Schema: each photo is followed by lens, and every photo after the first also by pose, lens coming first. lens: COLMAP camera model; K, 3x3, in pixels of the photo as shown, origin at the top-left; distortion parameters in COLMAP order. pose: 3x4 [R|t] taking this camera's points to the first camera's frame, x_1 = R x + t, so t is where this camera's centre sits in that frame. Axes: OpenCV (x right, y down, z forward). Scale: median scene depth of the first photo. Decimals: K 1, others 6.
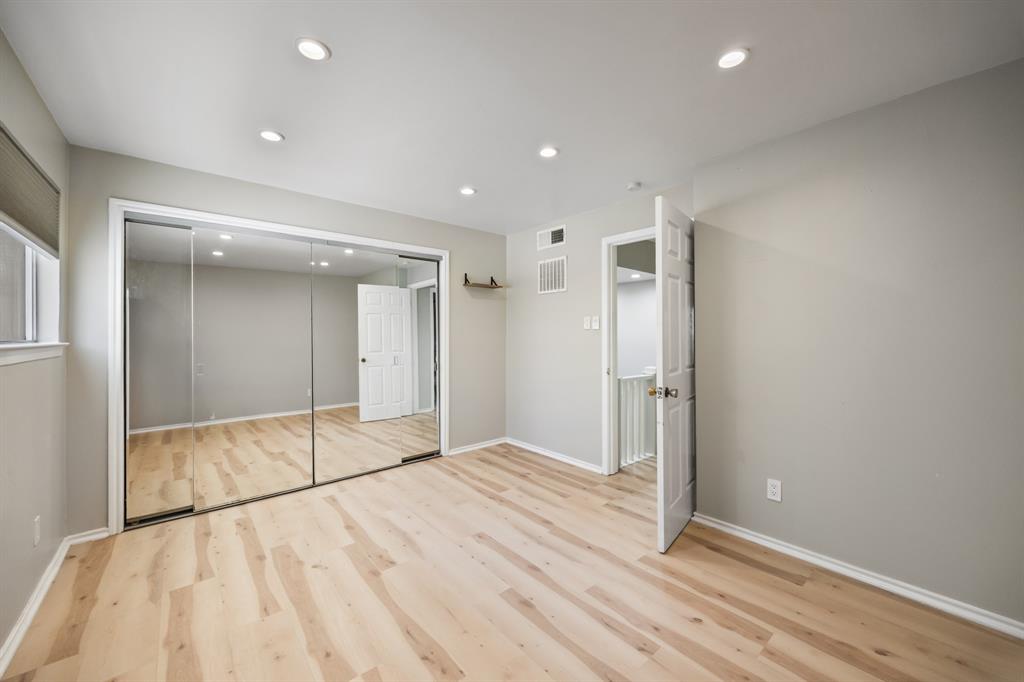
lens RADIAL K [[389.7, 0, 514.8], [0, 389.7, 336.1], [0, 0, 1]] dist [-0.001591, -0.000070]
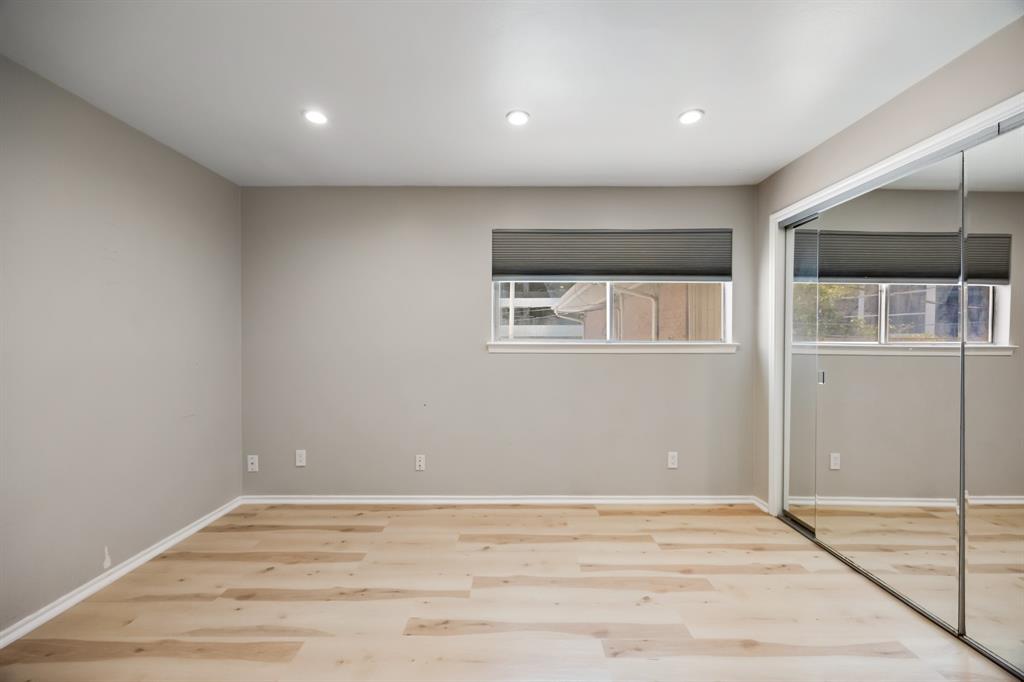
lens RADIAL K [[391.8, 0, 512.5], [0, 391.8, 340.8], [0, 0, 1]] dist [0.000579, -0.000157]
pose [[-0.656489, 0.006429, -0.754308, 0.344184], [0.001696, 0.999974, 0.007046, -0.000496], [0.754333, 0.003346, -0.656483, 1.308137]]
